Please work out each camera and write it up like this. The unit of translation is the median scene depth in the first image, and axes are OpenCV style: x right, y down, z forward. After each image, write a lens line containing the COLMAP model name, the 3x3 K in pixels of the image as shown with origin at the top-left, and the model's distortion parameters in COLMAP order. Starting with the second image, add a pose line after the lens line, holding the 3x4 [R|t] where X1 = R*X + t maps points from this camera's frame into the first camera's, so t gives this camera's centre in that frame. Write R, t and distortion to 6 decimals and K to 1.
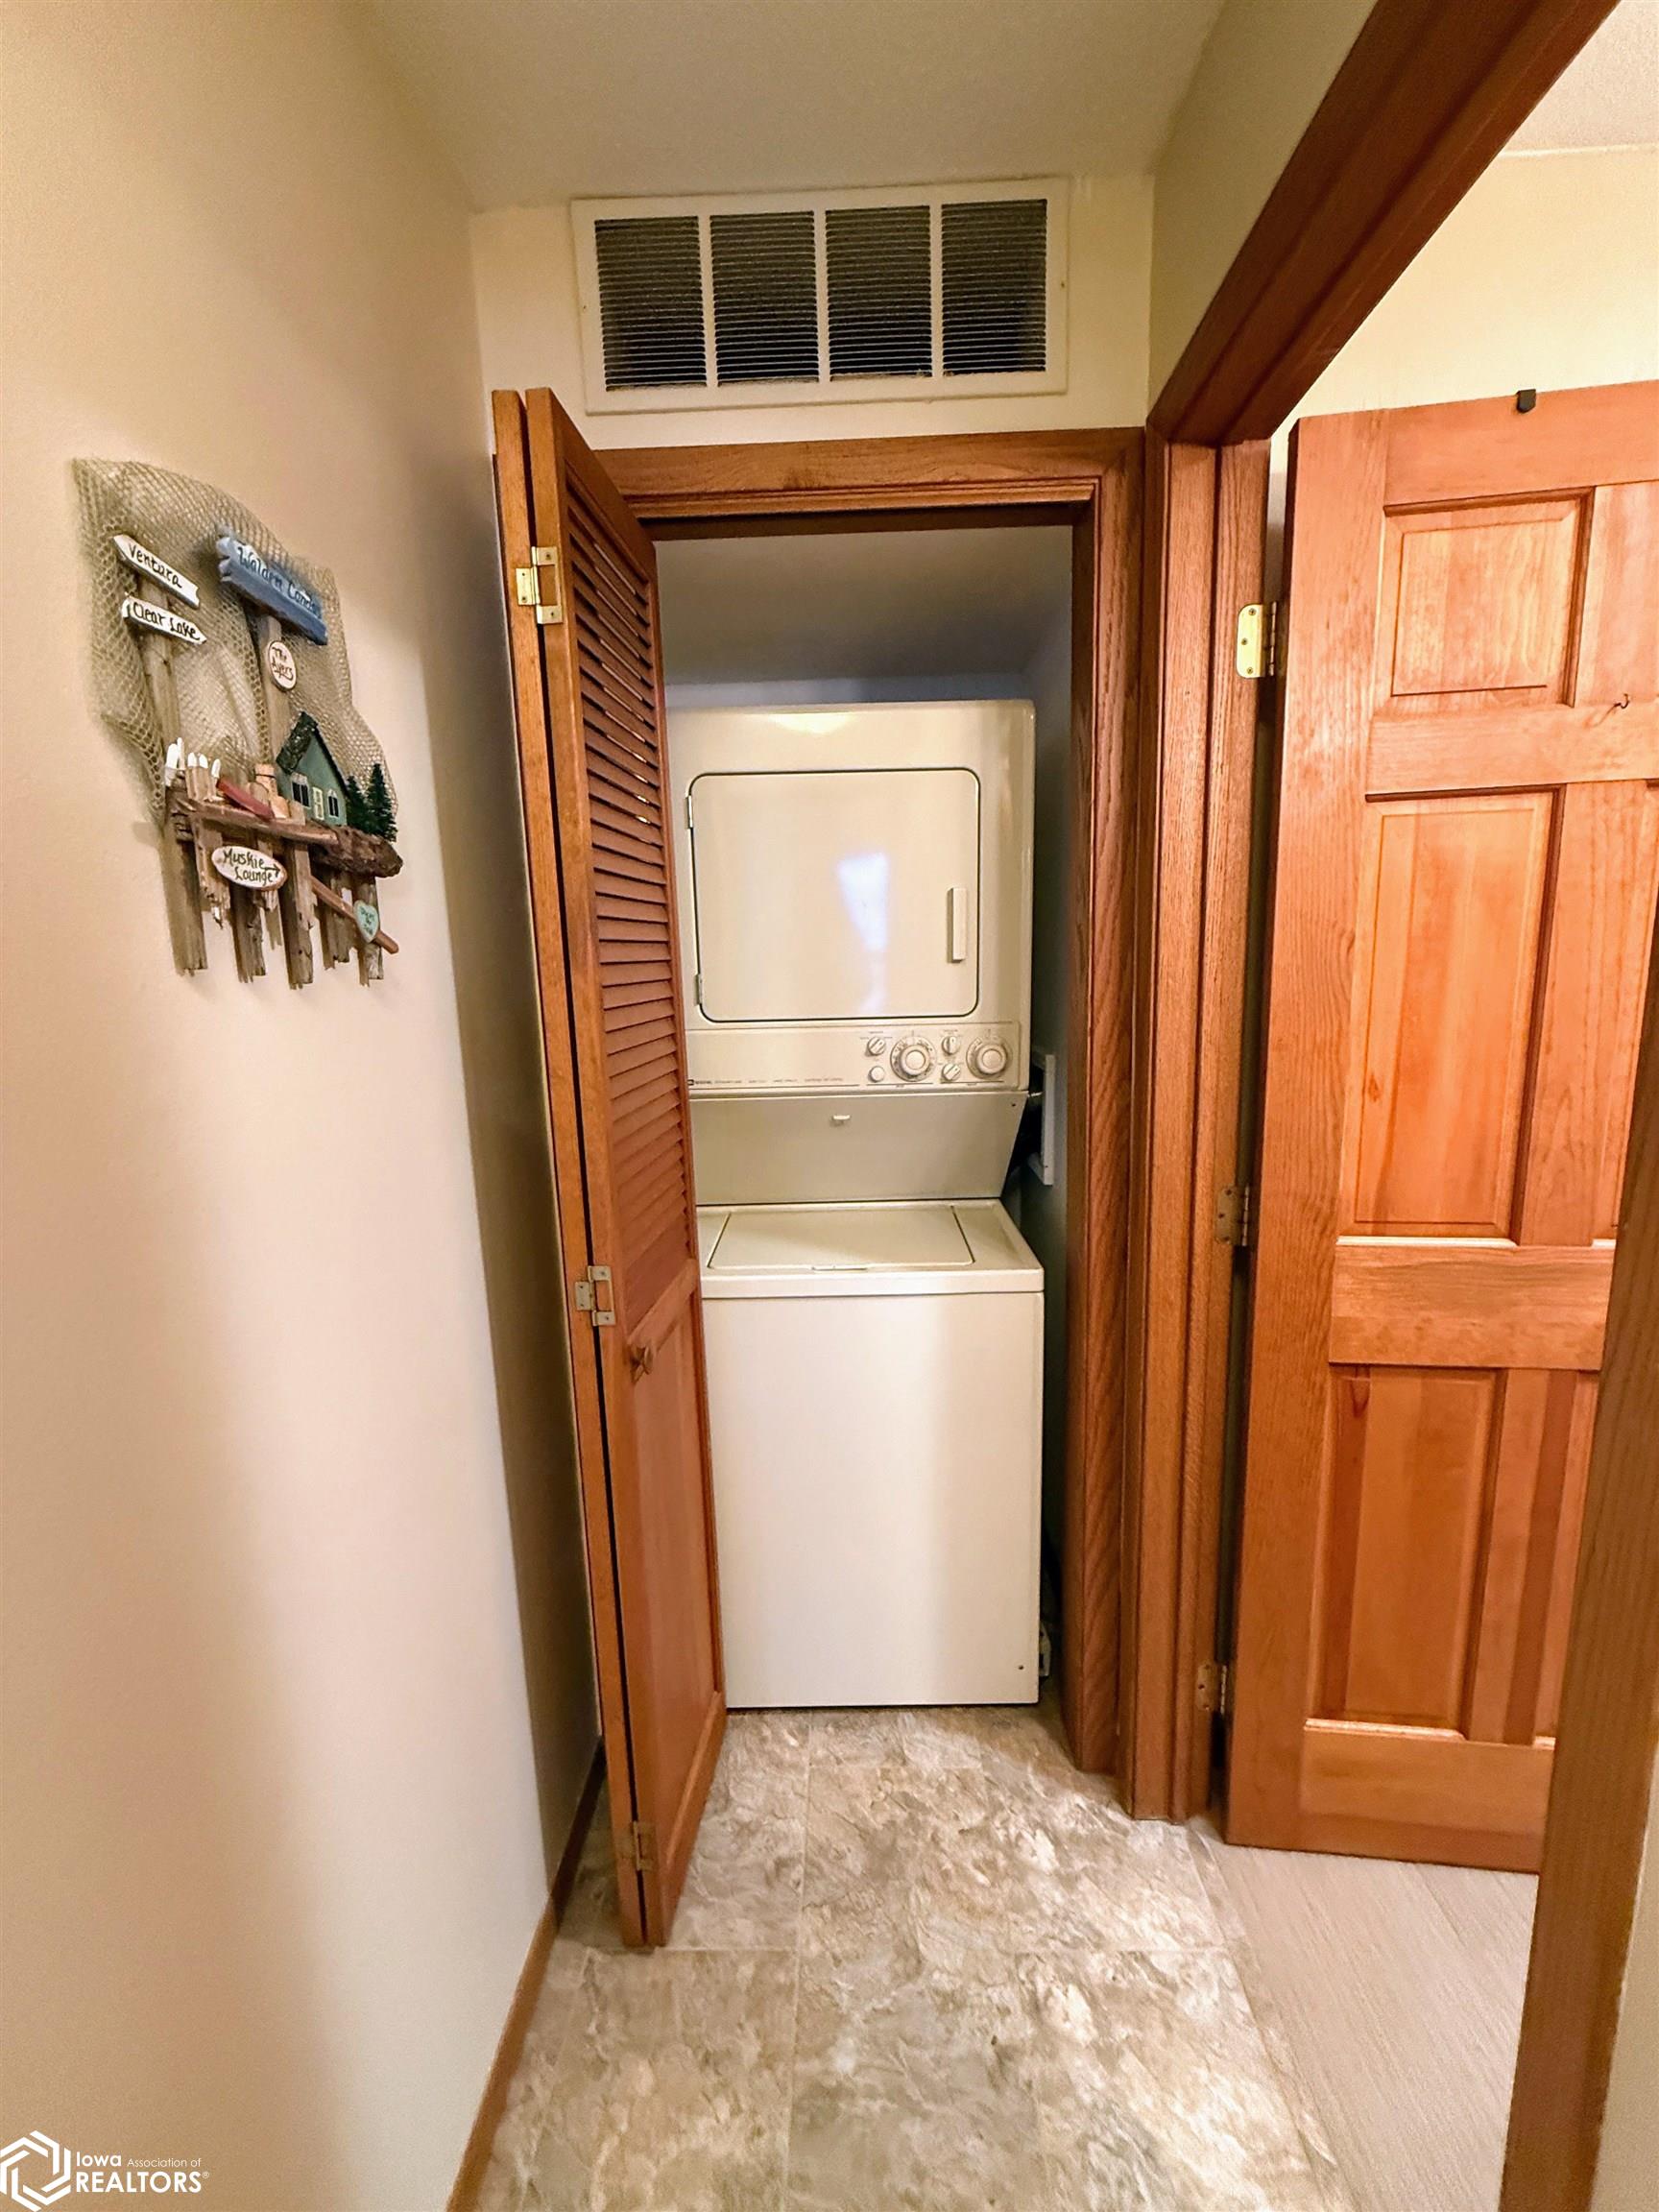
lens RADIAL K [[879.2, 0, 823.9], [0, 879.2, 1100.2], [0, 0, 1]] dist [0.000734, -0.000188]
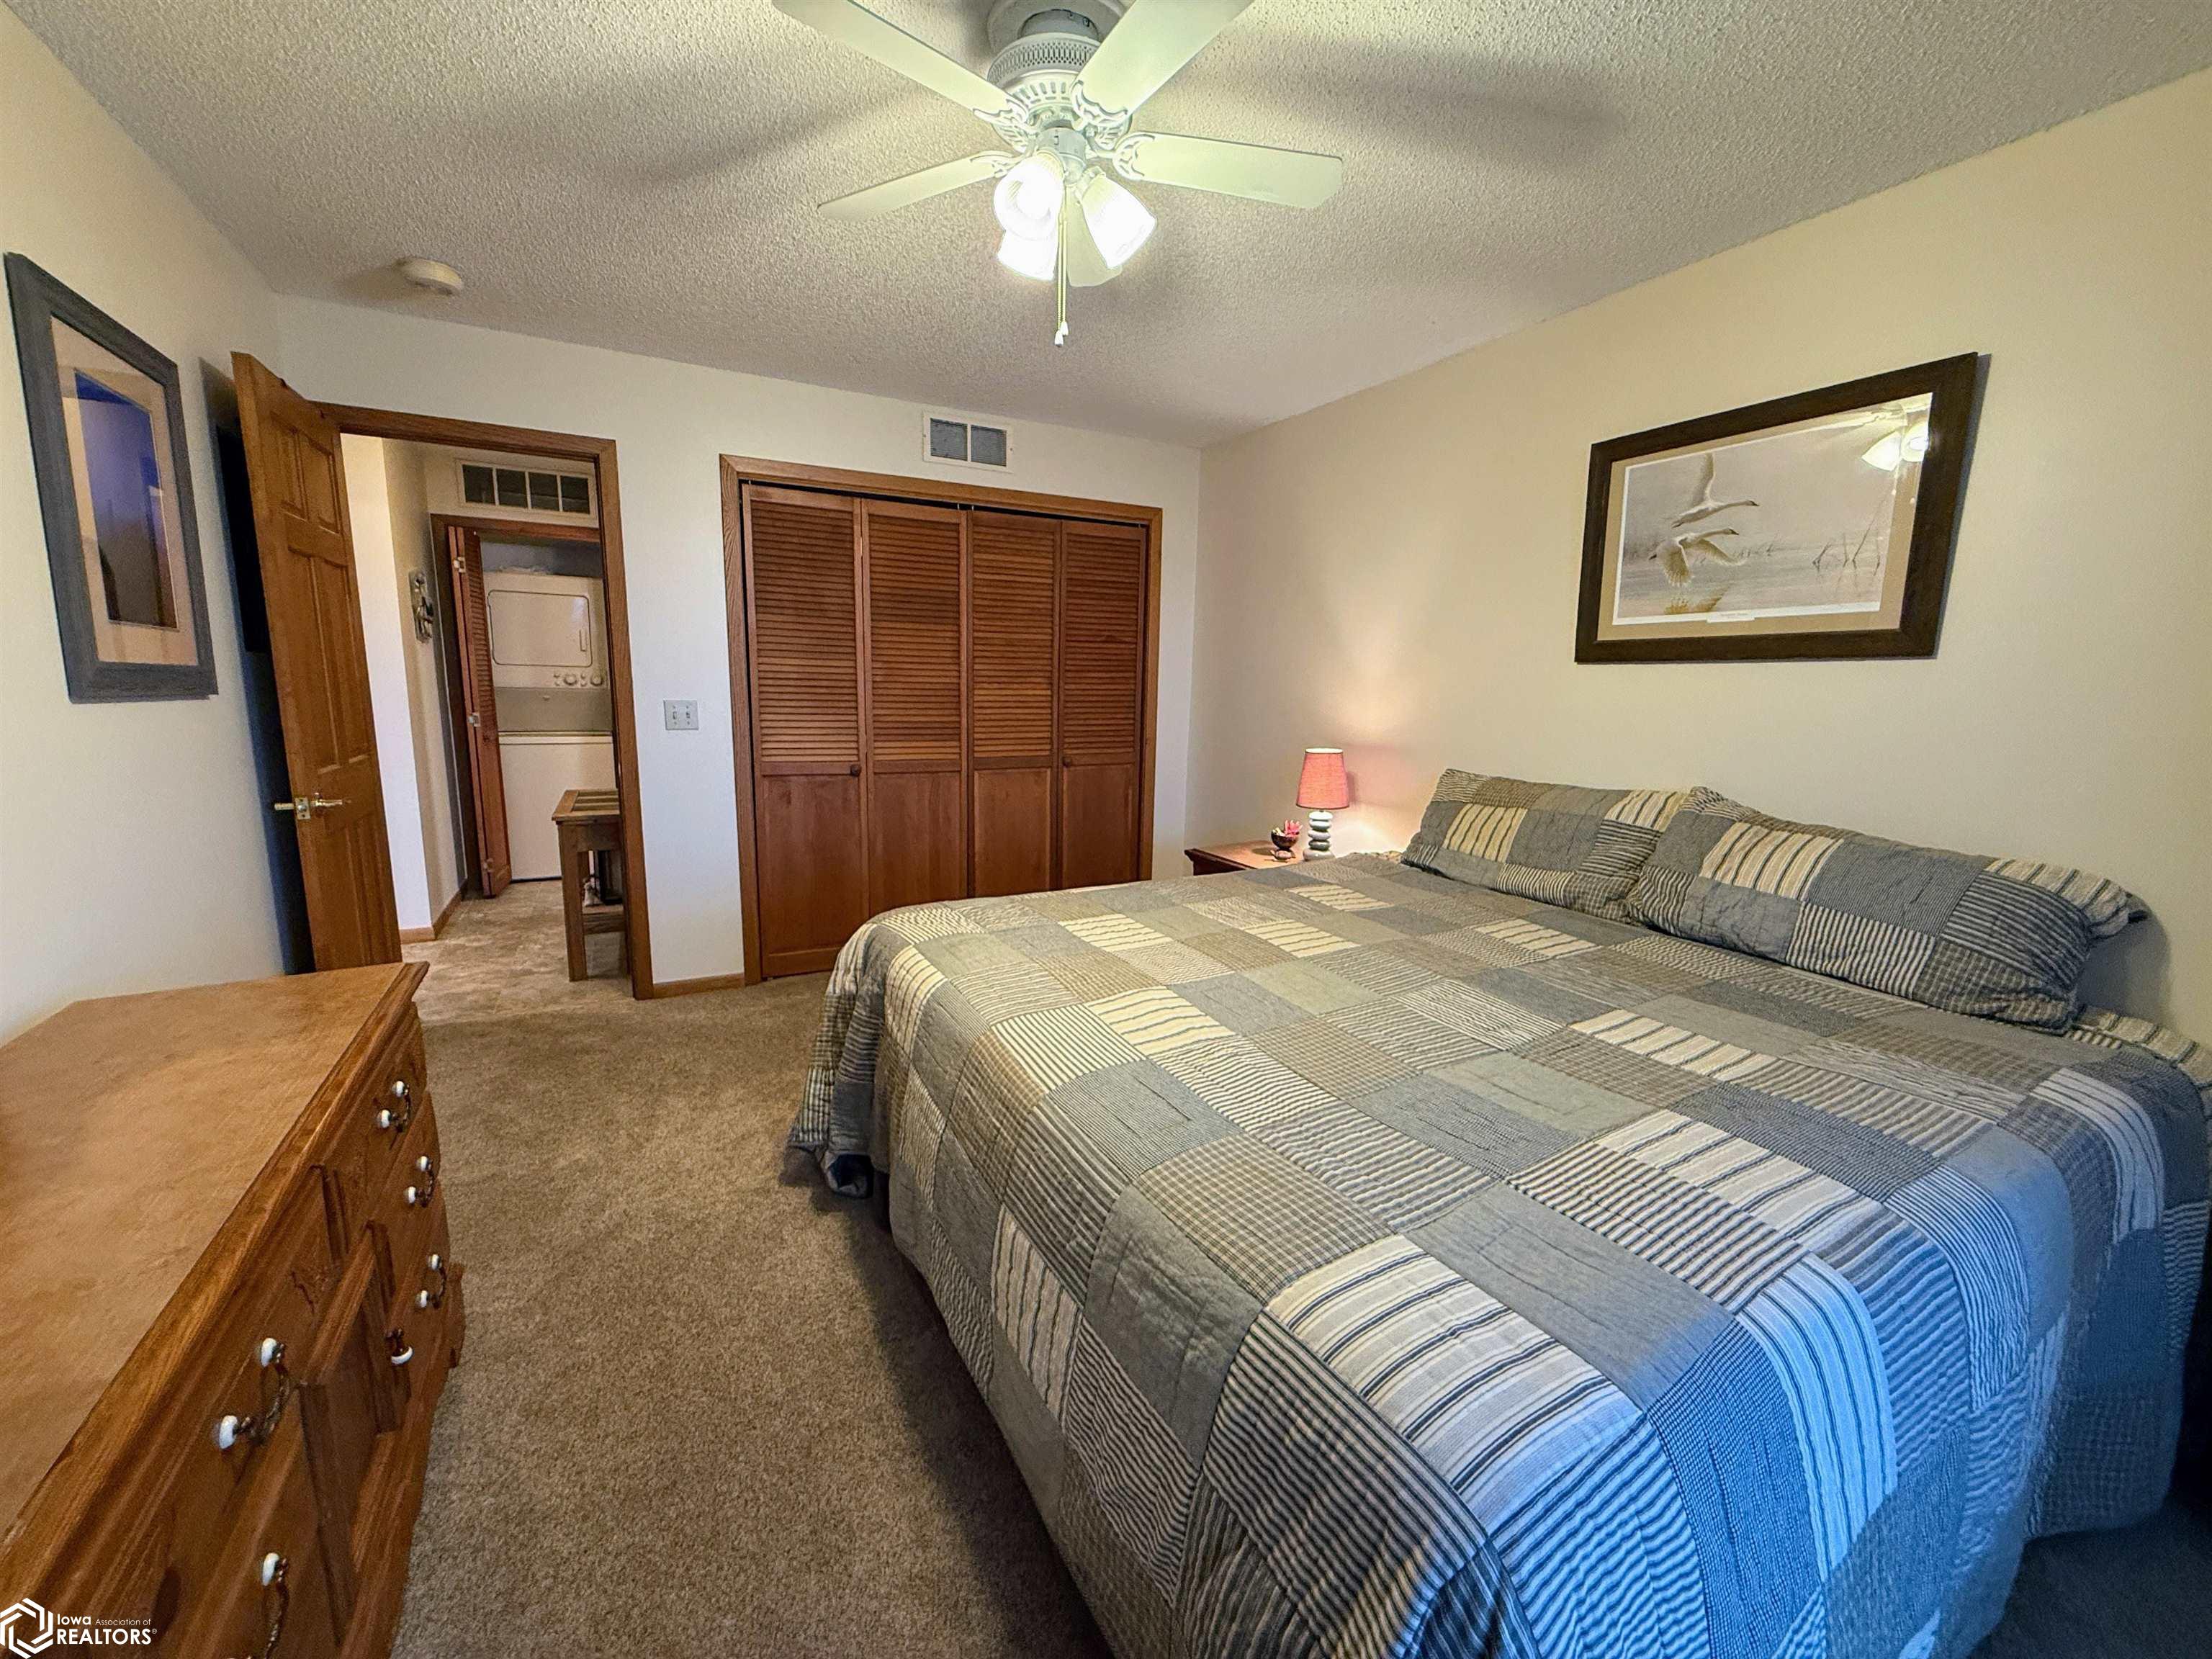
lens RADIAL K [[879.2, 0, 1097.5], [0, 879.2, 816.9], [0, 0, 1]] dist [0.000734, -0.000188]
pose [[0.870032, -0.034024, 0.491820, 0.209952], [0.039426, 0.999222, -0.000618, 0.655389], [-0.491416, 0.019928, 0.870697, -3.404258]]
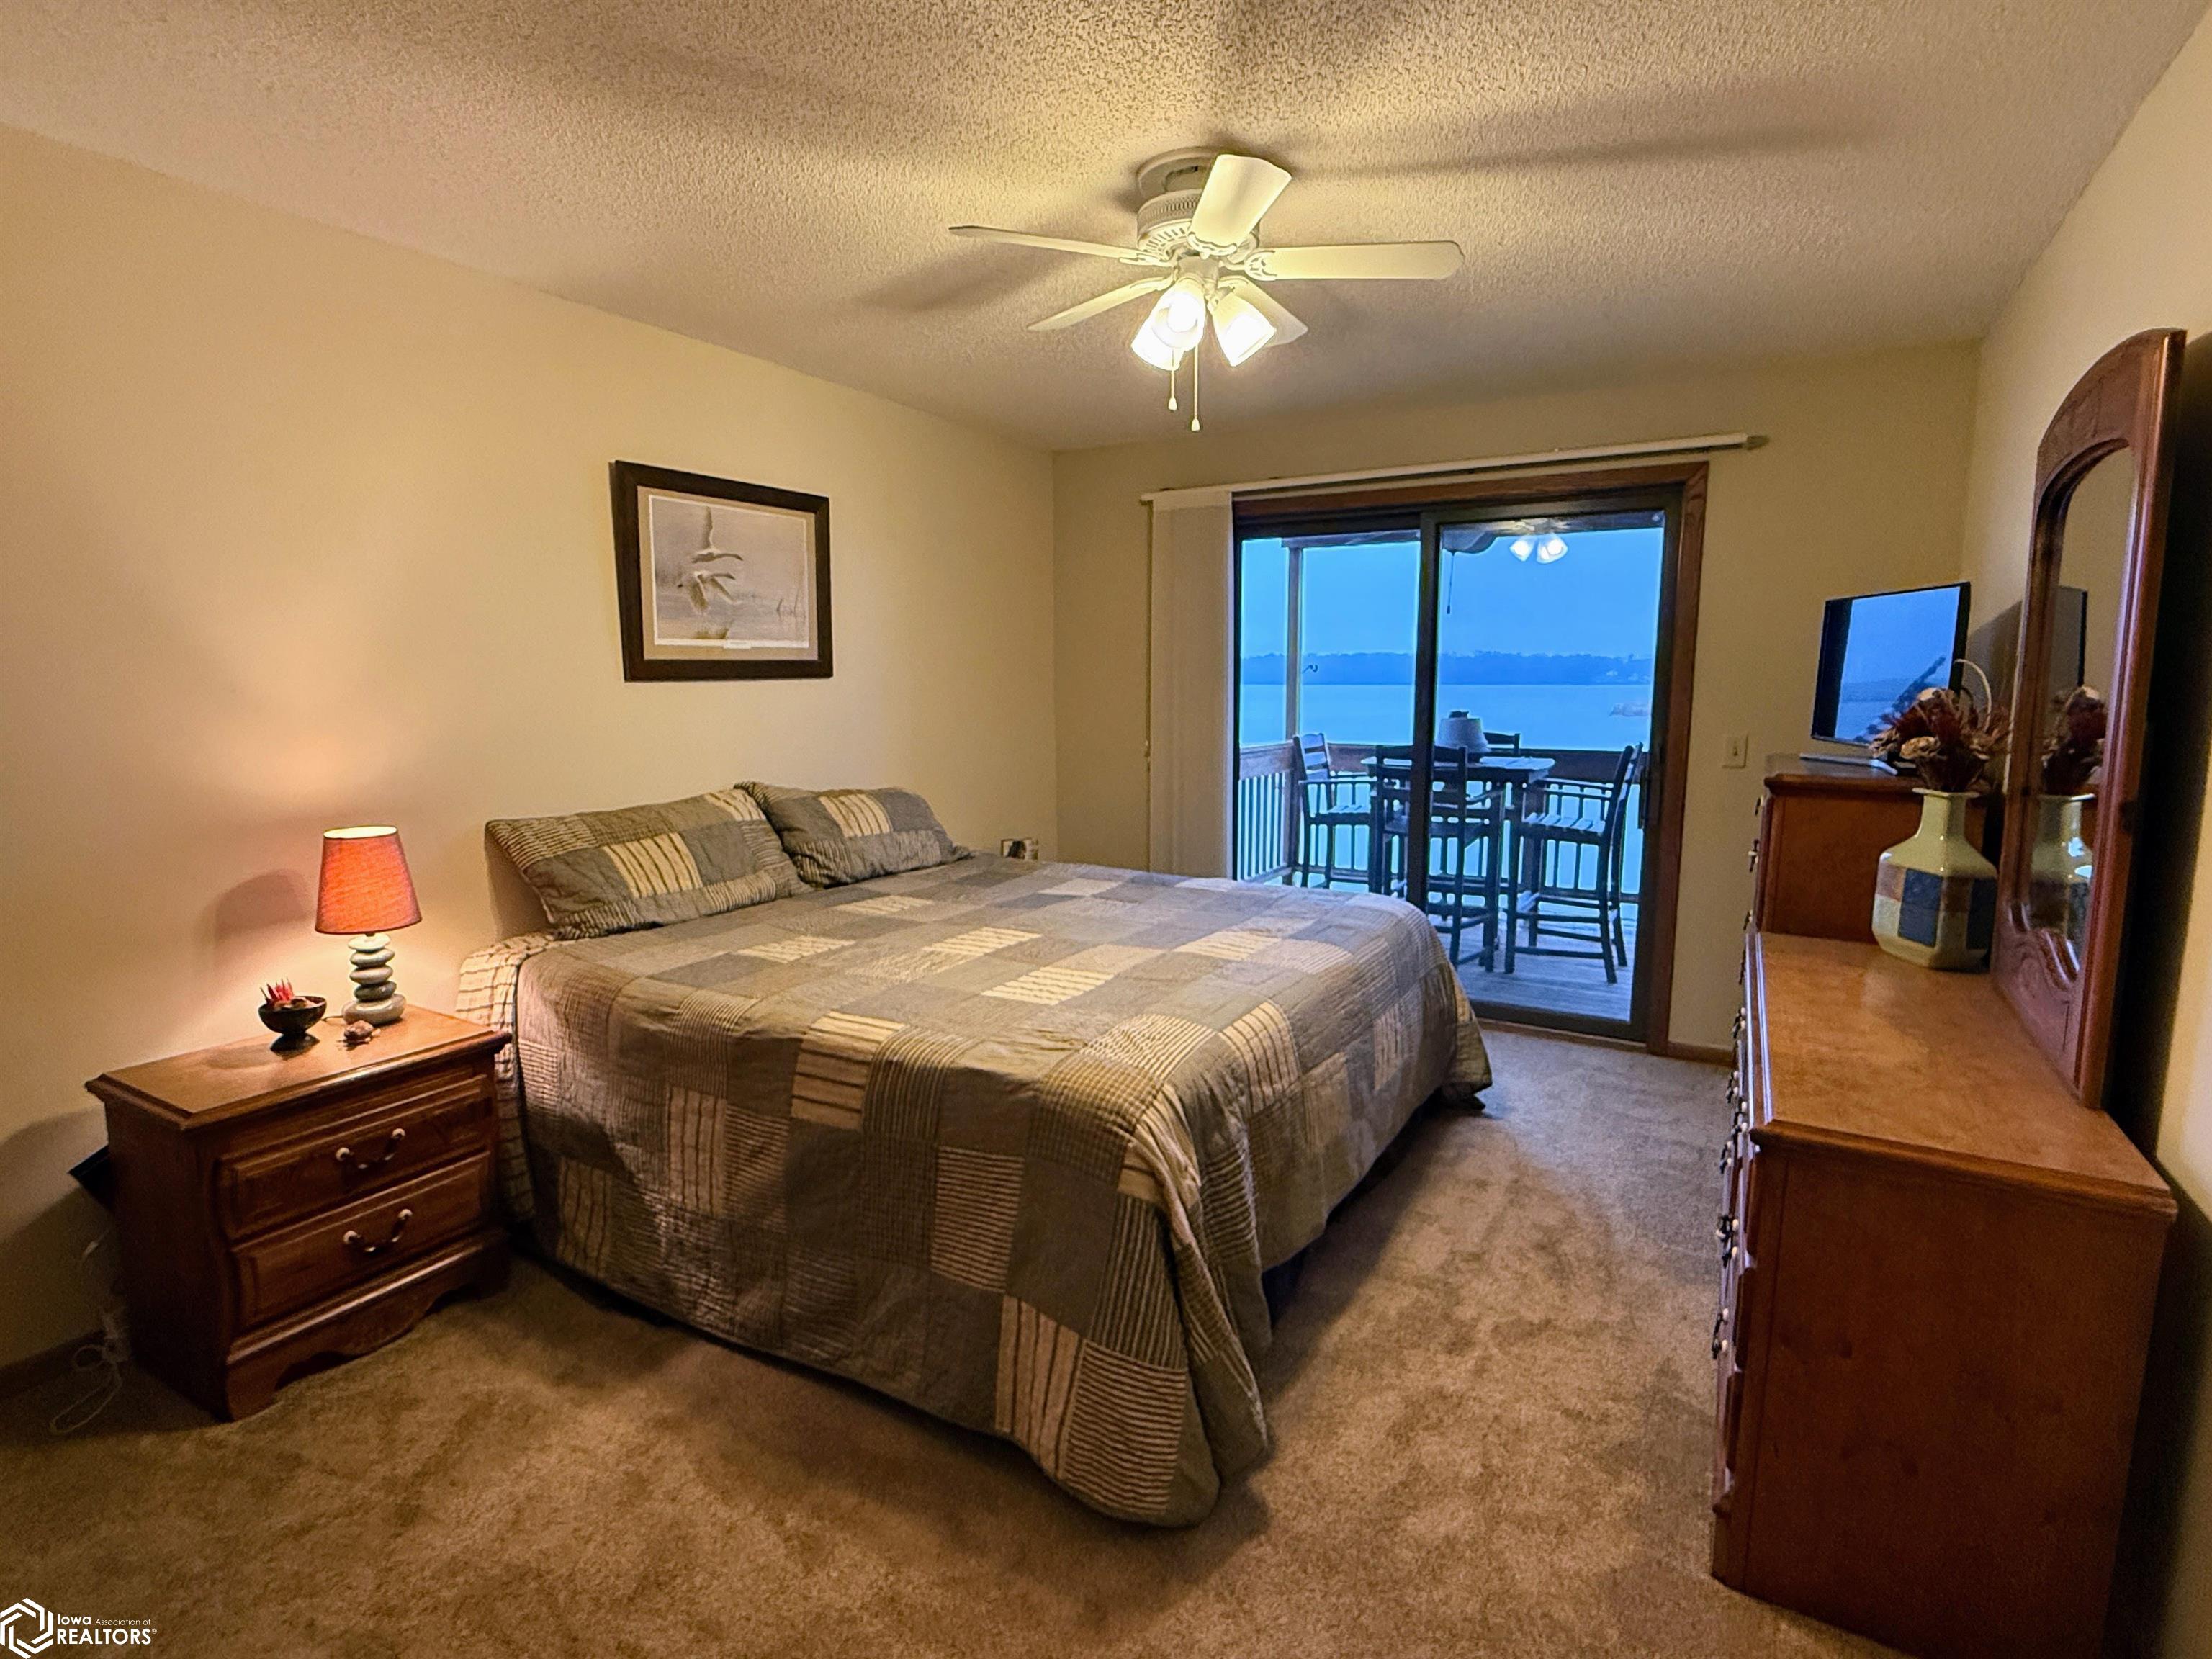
lens RADIAL K [[1112.2, 0, 1107.2], [0, 1112.2, 828.4], [0, 0, 1]] dist [-0.000004, 0.000222]
pose [[-0.873814, -0.039691, 0.484639, -0.305980], [0.102501, 0.959234, 0.263371, -0.823736], [-0.475335, 0.279813, -0.834123, 4.439837]]
